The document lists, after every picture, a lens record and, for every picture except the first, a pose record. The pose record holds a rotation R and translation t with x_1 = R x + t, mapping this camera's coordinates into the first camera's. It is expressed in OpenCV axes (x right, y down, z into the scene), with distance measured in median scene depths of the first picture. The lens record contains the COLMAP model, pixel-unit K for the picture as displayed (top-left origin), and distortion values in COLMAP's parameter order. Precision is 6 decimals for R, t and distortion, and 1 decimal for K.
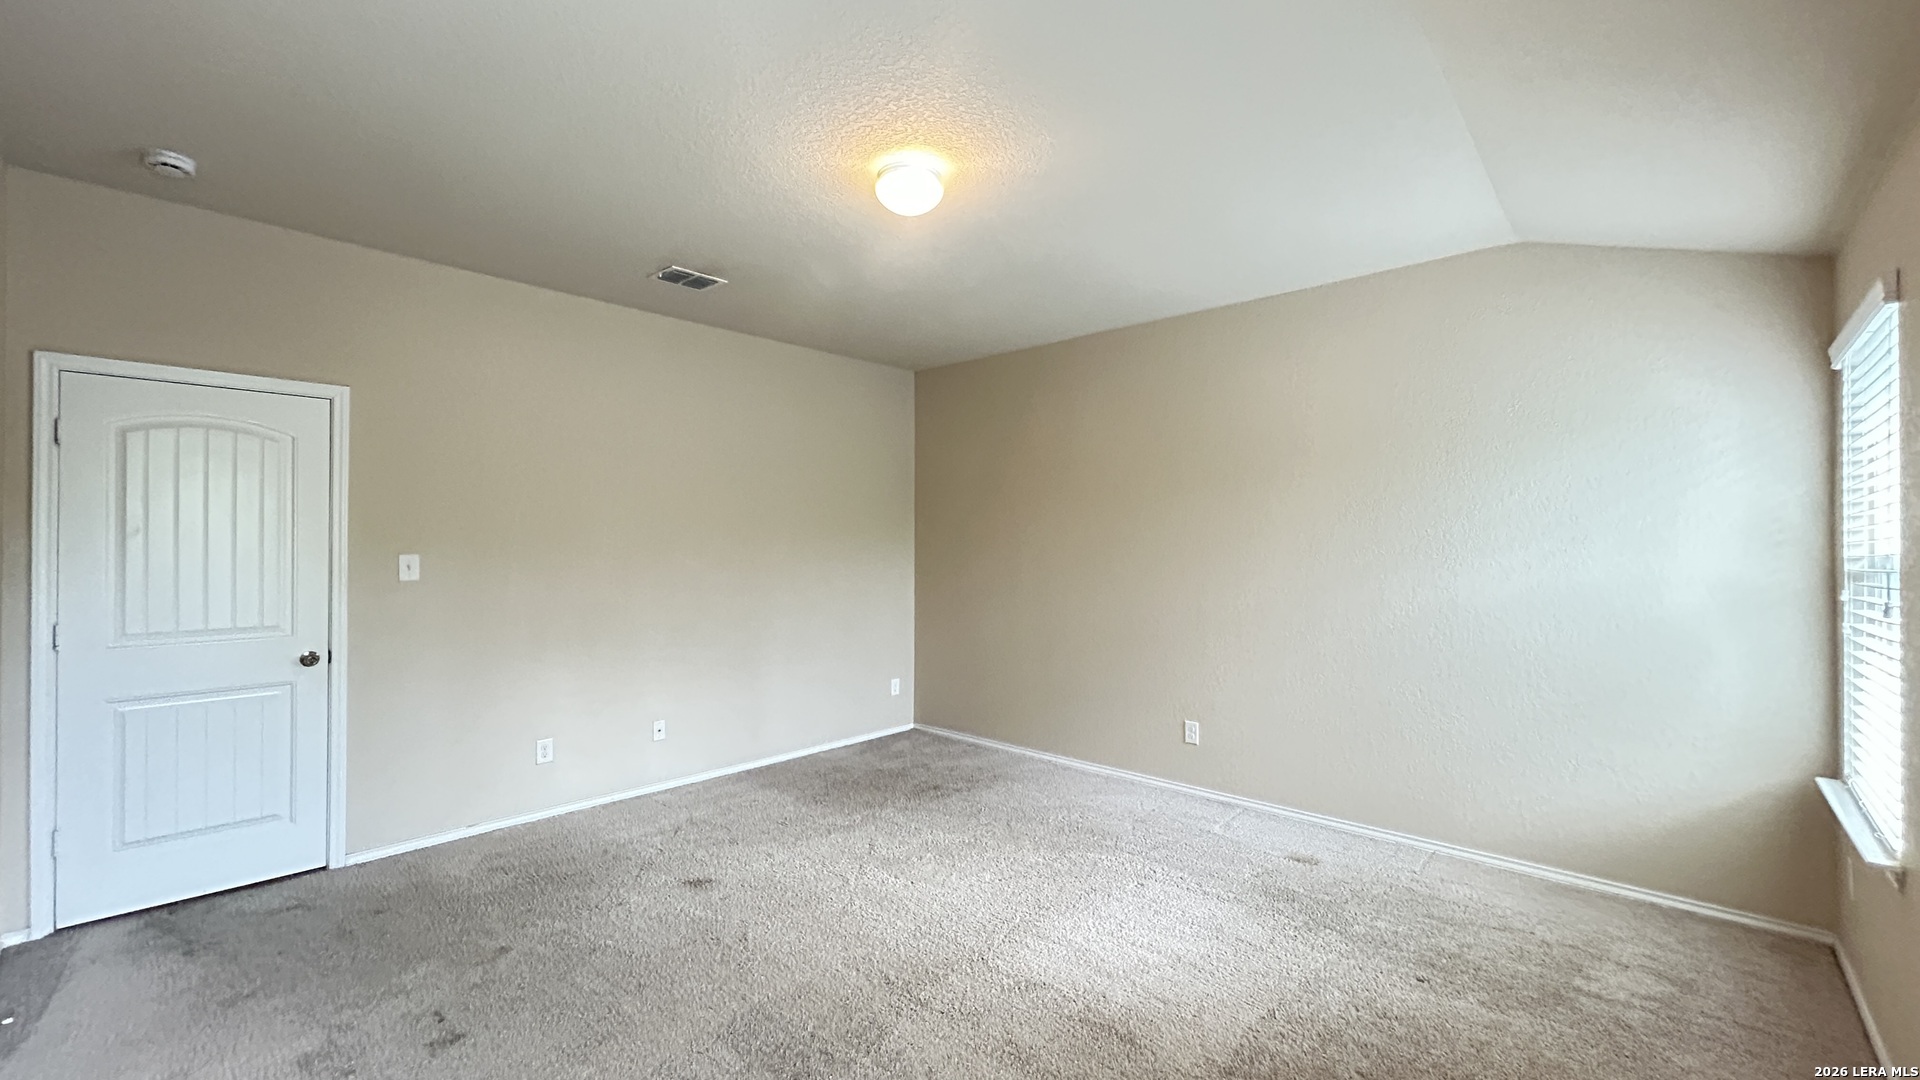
lens RADIAL K [[788.1, 0, 960.0], [0, 788.1, 540.0], [0, 0, 1]] dist [0.001484, 0.000498]
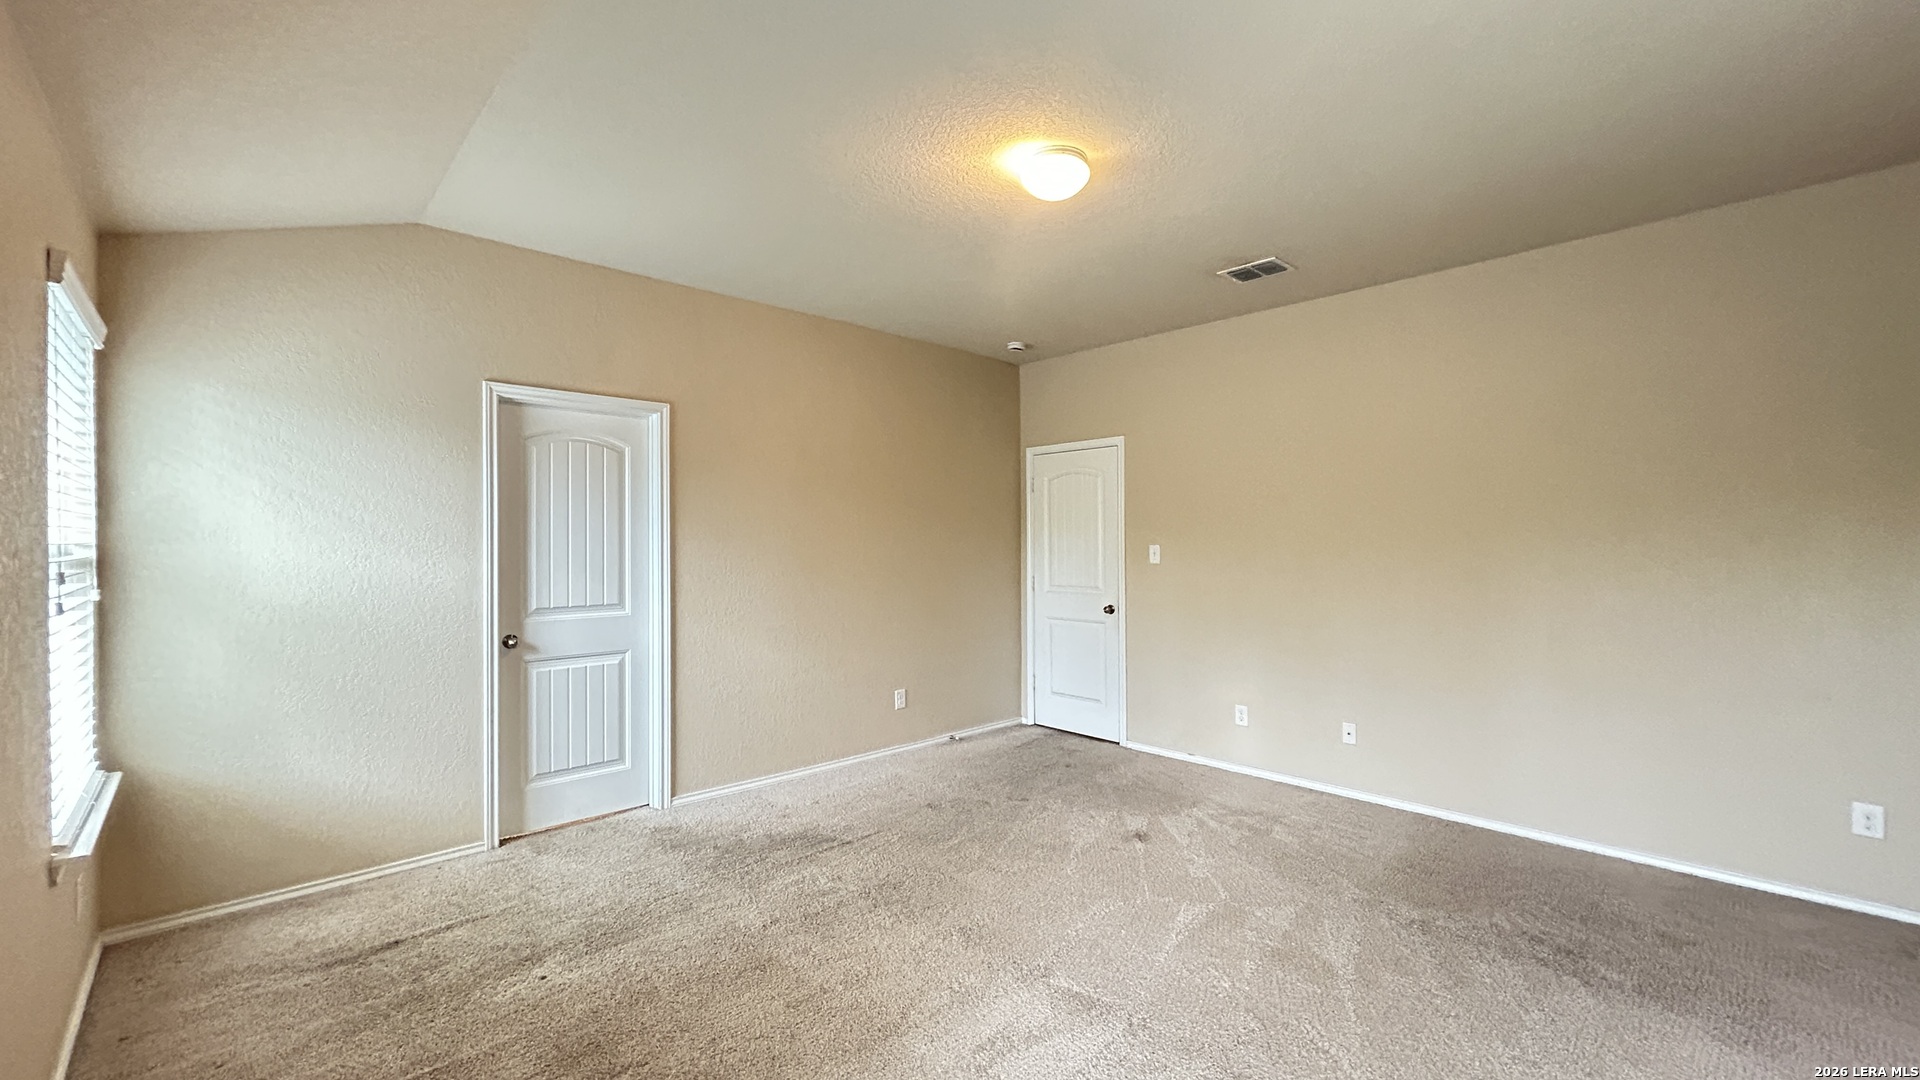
lens RADIAL K [[773.2, 0, 962.3], [0, 773.2, 540.4], [0, 0, 1]] dist [-0.000704, 0.000180]
pose [[-0.070030, -0.003477, -0.997539, 0.715872], [0.006918, 0.999968, -0.003971, 0.013696], [0.997521, -0.007180, -0.070003, 0.754276]]
